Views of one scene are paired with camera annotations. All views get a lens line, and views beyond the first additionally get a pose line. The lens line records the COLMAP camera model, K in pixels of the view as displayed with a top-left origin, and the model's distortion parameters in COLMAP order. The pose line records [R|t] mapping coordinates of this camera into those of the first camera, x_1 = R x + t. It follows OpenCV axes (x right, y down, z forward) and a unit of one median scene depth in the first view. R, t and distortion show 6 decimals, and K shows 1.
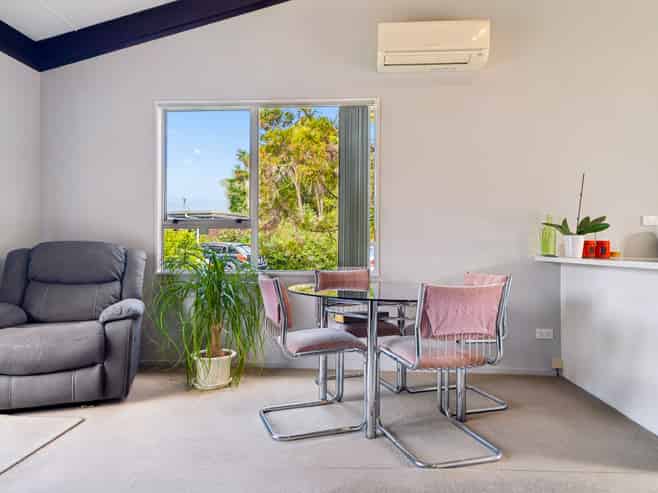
lens RADIAL K [[439.8, 0, 335.1], [0, 439.8, 242.0], [0, 0, 1]] dist [0.042227, -0.002807]
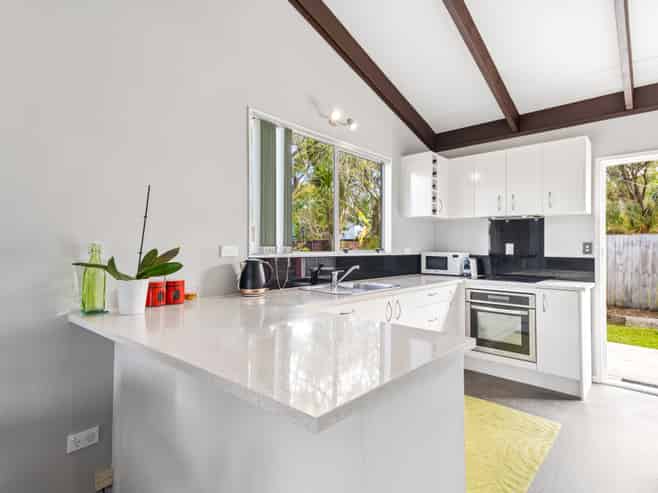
lens RADIAL K [[358.1, 0, 328.8], [0, 358.1, 247.1], [0, 0, 1]] dist [0.042421, 0.002805]
pose [[0.618624, -0.005121, 0.785670, 0.299192], [-0.006872, 0.999905, 0.011929, -0.069216], [-0.785657, -0.012779, 0.618531, 0.450798]]
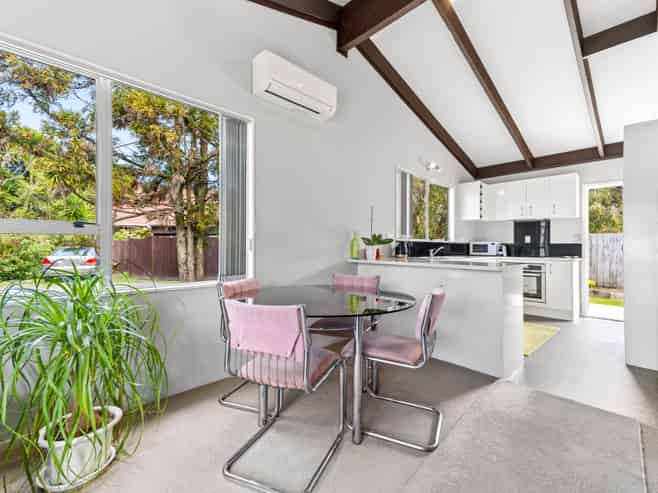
lens RADIAL K [[299.9, 0, 329.2], [0, 299.9, 245.0], [0, 0, 1]] dist [0.020960, -0.000052]
pose [[0.682785, 0.000254, 0.730619, -0.340792], [-0.006762, 0.999959, 0.005971, -0.022039], [-0.730588, -0.009018, 0.682759, 0.386352]]
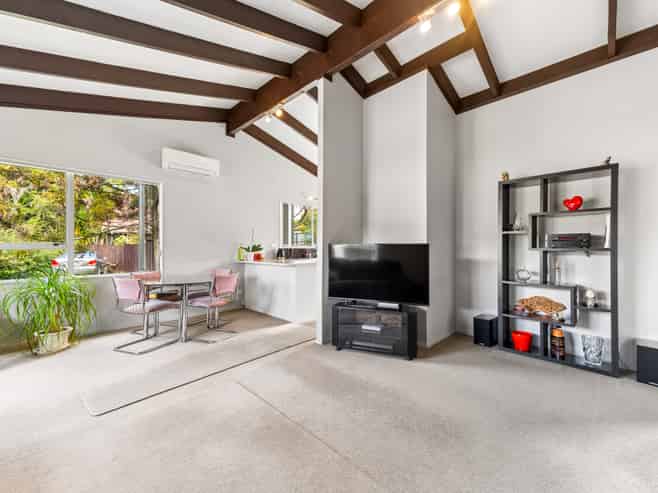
lens RADIAL K [[268.7, 0, 329.6], [0, 268.7, 246.6], [0, 0, 1]] dist [0.002937, 0.000056]
pose [[0.653109, -0.002346, 0.757260, -0.342649], [-0.002812, 0.999981, 0.005524, -0.056104], [-0.757258, -0.005737, 0.653090, -0.363114]]
